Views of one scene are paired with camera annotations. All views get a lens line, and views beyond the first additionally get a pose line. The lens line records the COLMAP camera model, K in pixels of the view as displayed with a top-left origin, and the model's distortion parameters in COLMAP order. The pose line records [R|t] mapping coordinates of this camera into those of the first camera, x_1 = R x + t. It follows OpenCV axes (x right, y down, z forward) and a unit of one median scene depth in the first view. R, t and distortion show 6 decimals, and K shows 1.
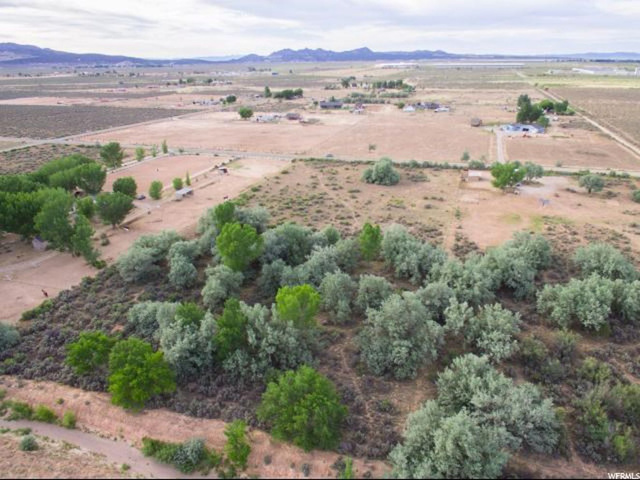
lens RADIAL K [[406.1, 0, 319.0], [0, 406.1, 251.2], [0, 0, 1]] dist [0.058422, -0.069796]
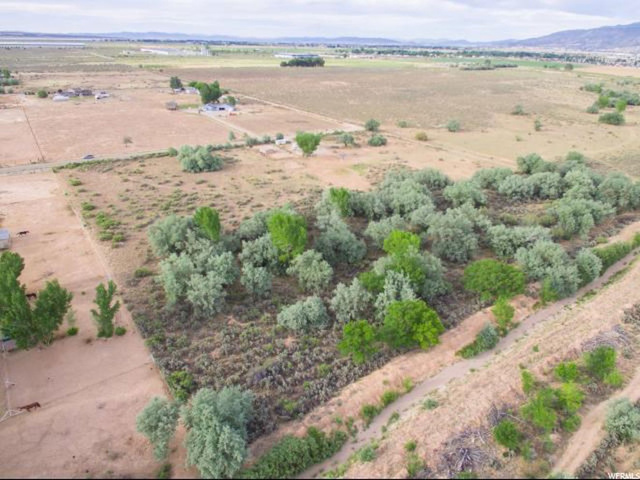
lens RADIAL K [[433.8, 0, 330.0], [0, 433.8, 239.3], [0, 0, 1]] dist [0.072554, -0.085323]
pose [[0.580497, -0.312196, 0.752035, -0.642185], [0.317745, 0.937208, 0.143799, -0.082895], [-0.749707, 0.155481, 0.643246, 0.145479]]
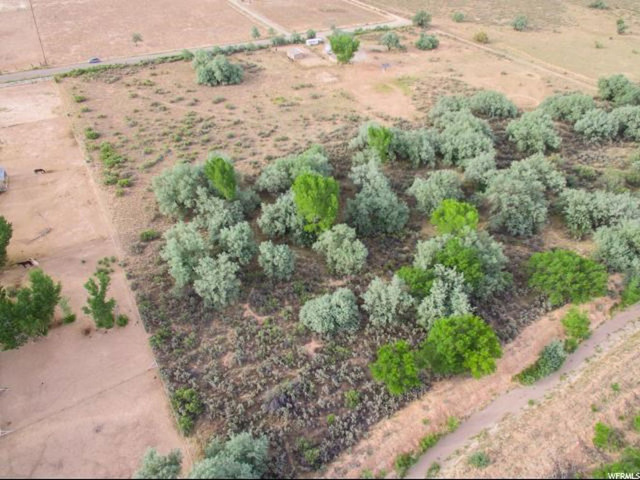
lens RADIAL K [[434.9, 0, 330.1], [0, 434.9, 242.7], [0, 0, 1]] dist [0.045710, -0.057703]
pose [[0.643061, -0.460863, 0.611619, -0.515862], [0.294020, 0.886022, 0.358494, -0.165706], [-0.707125, -0.050705, 0.705269, 0.223628]]
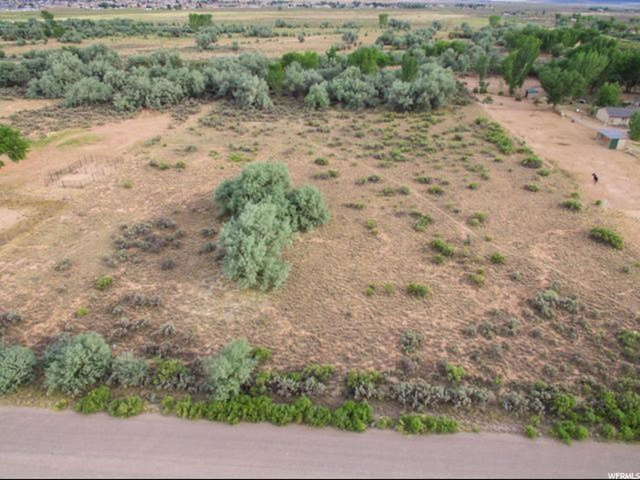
lens RADIAL K [[415.1, 0, 318.4], [0, 415.1, 252.6], [0, 0, 1]] dist [0.056737, -0.066813]
pose [[-0.971221, 0.136867, -0.194929, 0.229439], [-0.087271, 0.557002, 0.825913, -0.561909], [0.221616, 0.819156, -0.529028, 1.522502]]
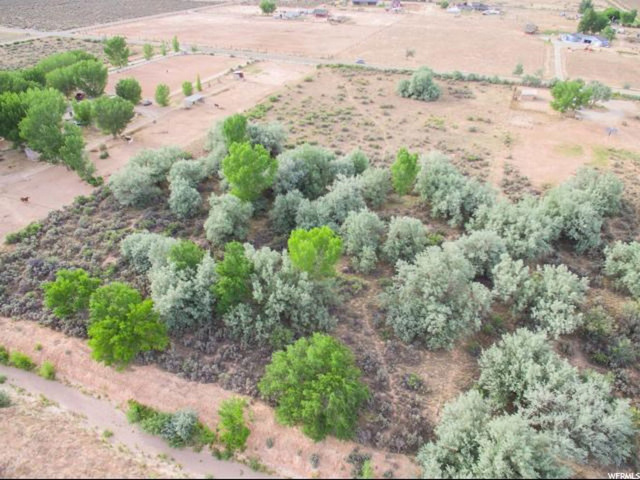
lens RADIAL K [[401.9, 0, 319.6], [0, 401.9, 248.8], [0, 0, 1]] dist [0.050301, -0.063382]
pose [[0.997456, 0.059801, -0.038793, -0.005697], [-0.050828, 0.978250, 0.201108, -0.019839], [0.049975, -0.198624, 0.978801, 0.101577]]
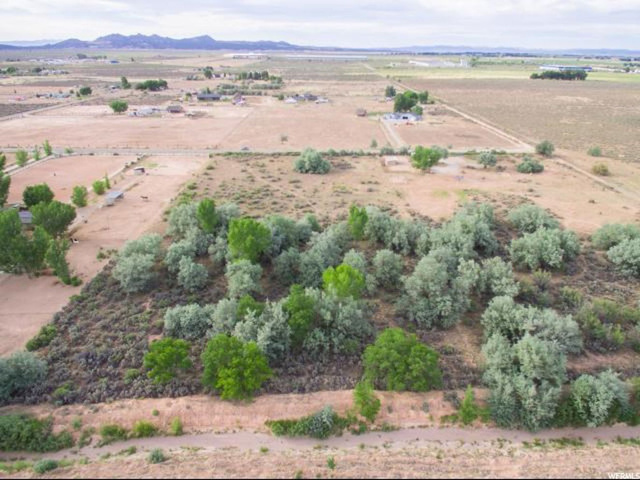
lens RADIAL K [[415.1, 0, 318.4], [0, 415.1, 252.6], [0, 0, 1]] dist [0.056737, -0.066813]
pose [[0.943115, -0.126198, 0.307585, -0.234068], [0.121587, 0.991992, 0.034193, 0.002874], [-0.309437, 0.005151, 0.950906, -0.022329]]
